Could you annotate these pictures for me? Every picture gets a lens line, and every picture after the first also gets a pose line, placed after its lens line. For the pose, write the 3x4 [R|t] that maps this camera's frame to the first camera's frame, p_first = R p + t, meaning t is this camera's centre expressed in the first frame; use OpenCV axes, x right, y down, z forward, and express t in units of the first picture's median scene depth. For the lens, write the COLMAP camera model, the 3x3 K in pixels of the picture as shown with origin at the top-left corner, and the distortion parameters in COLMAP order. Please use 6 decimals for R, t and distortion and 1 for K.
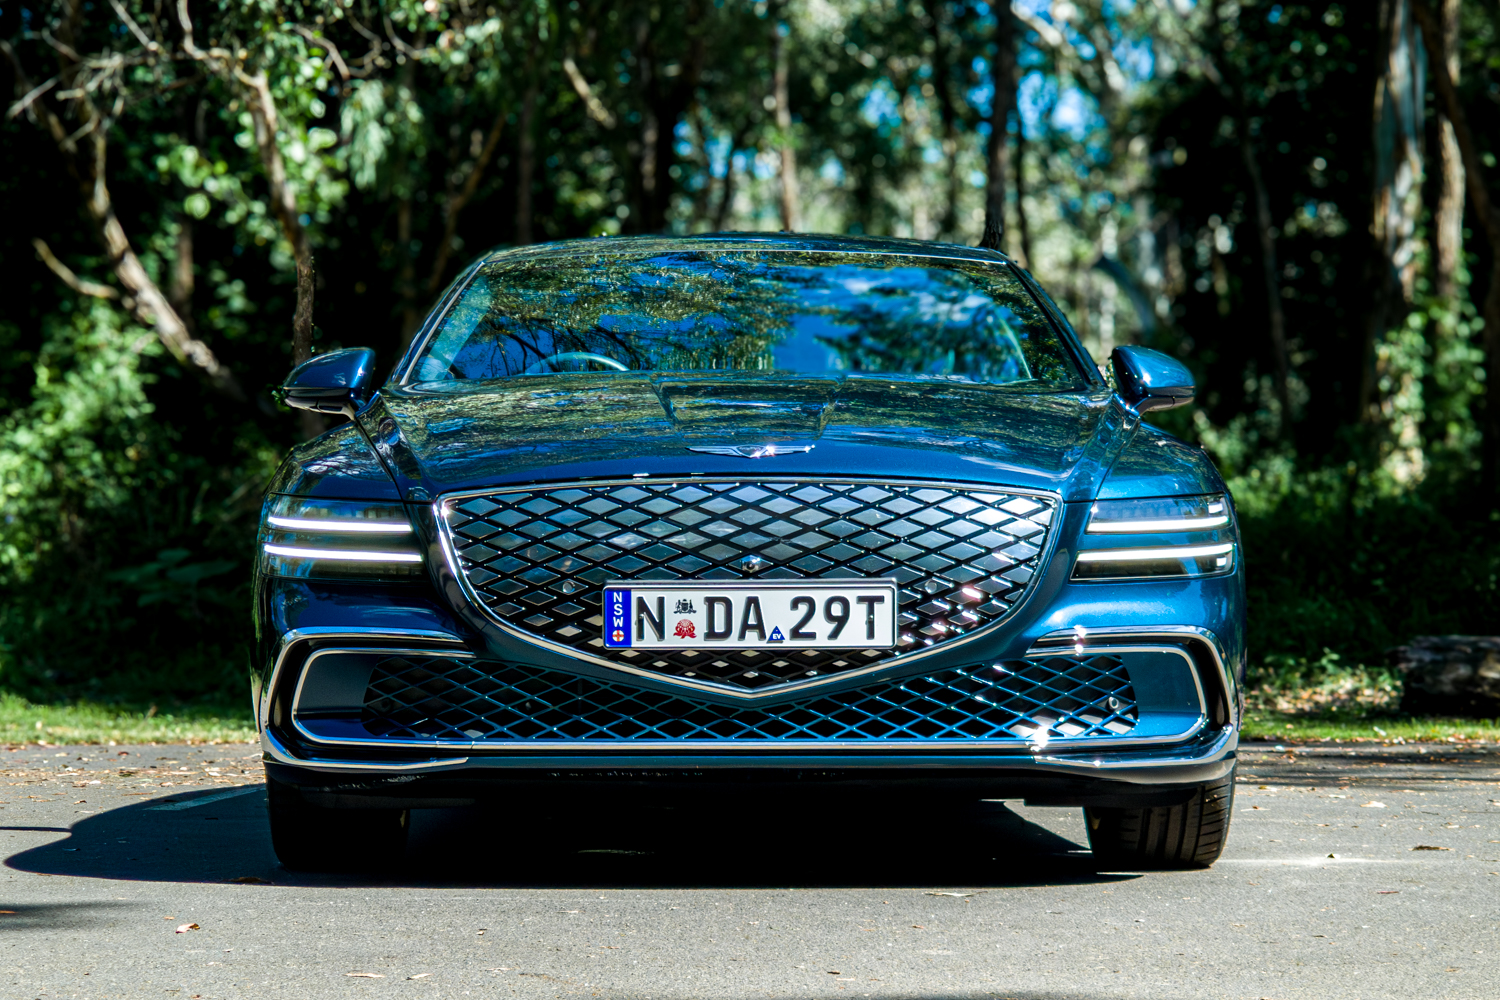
lens RADIAL K [[4082.8, 0, 750.0], [0, 4082.8, 500.0], [0, 0, 1]] dist [0.016173, 1.567005]
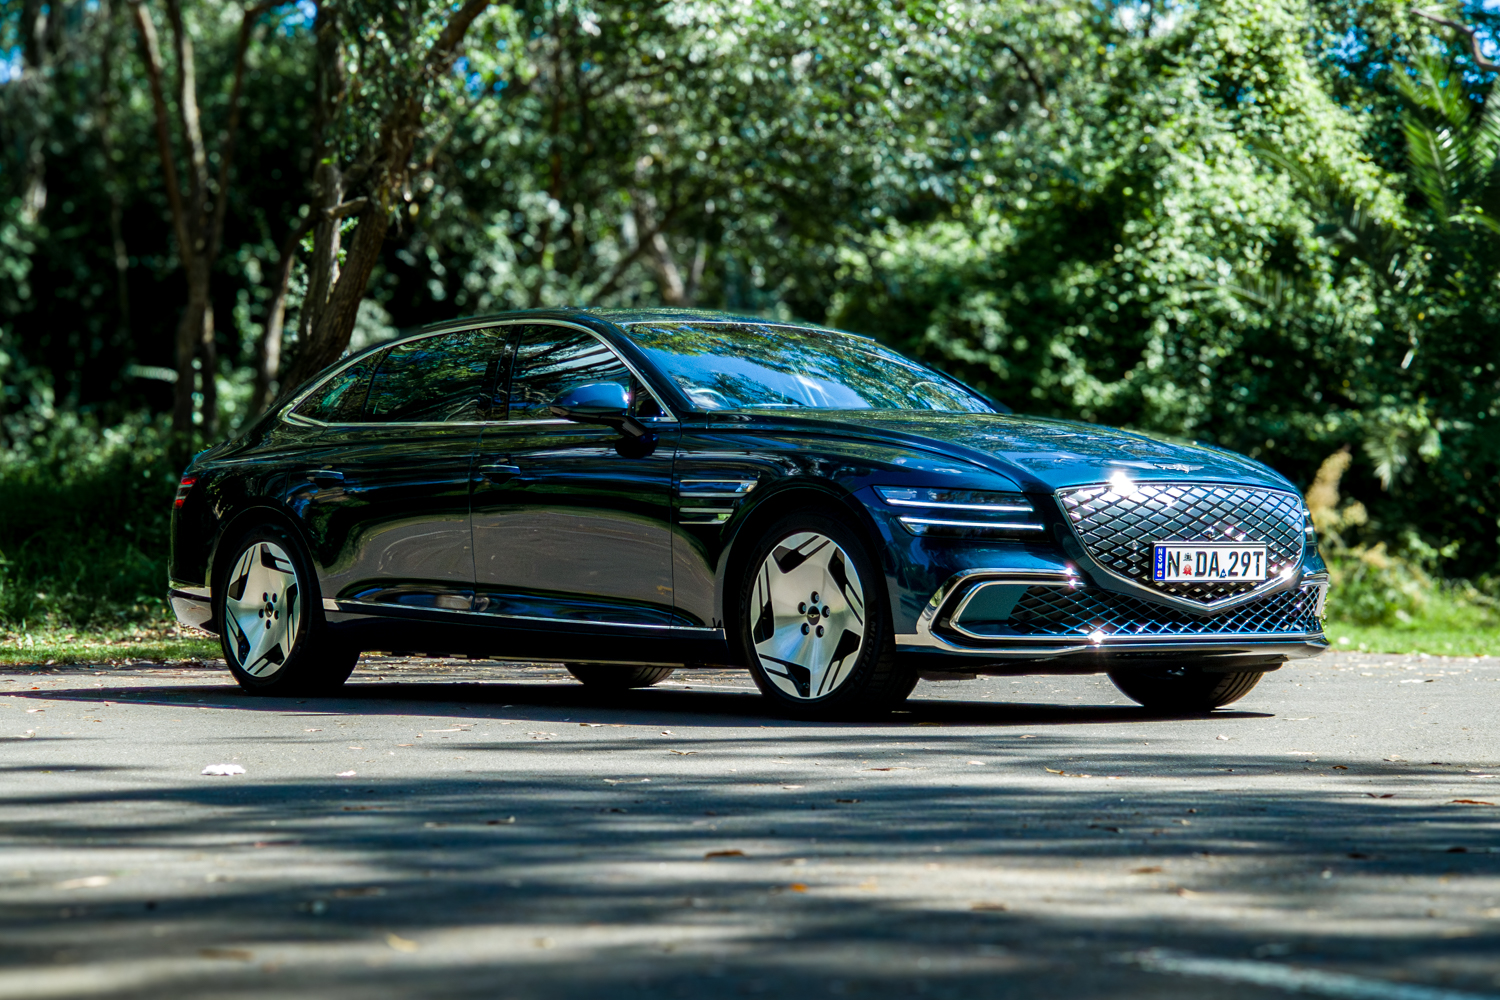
lens RADIAL K [[3949.5, 0, 750.0], [0, 3949.5, 500.0], [0, 0, 1]] dist [0.341636, 0.619755]
pose [[0.744545, 0.013762, 0.667430, -1.274609], [-0.021796, 0.999756, 0.003700, -0.000348], [-0.667216, -0.017302, 0.744663, -0.131080]]
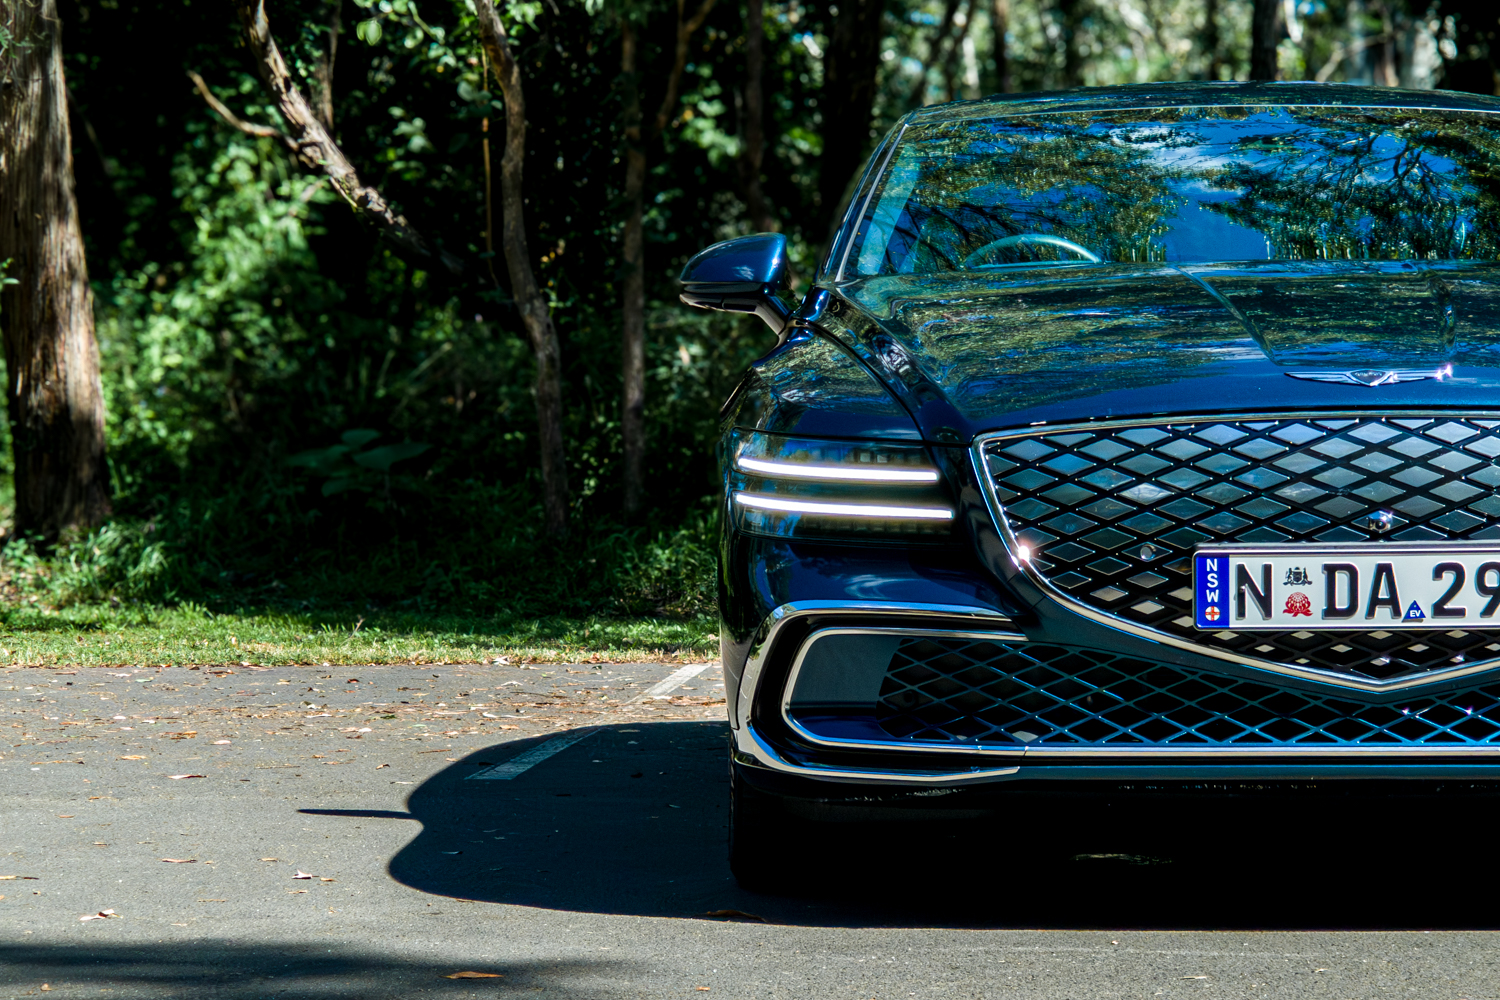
lens RADIAL K [[4432.1, 0, 750.0], [0, 4432.1, 500.0], [0, 0, 1]] dist [0.050824, 3.365526]
pose [[0.999885, -0.006711, -0.013607, -0.109757], [0.007245, 0.999189, 0.039604, -0.023466], [0.013330, -0.039698, 0.999123, 0.138381]]
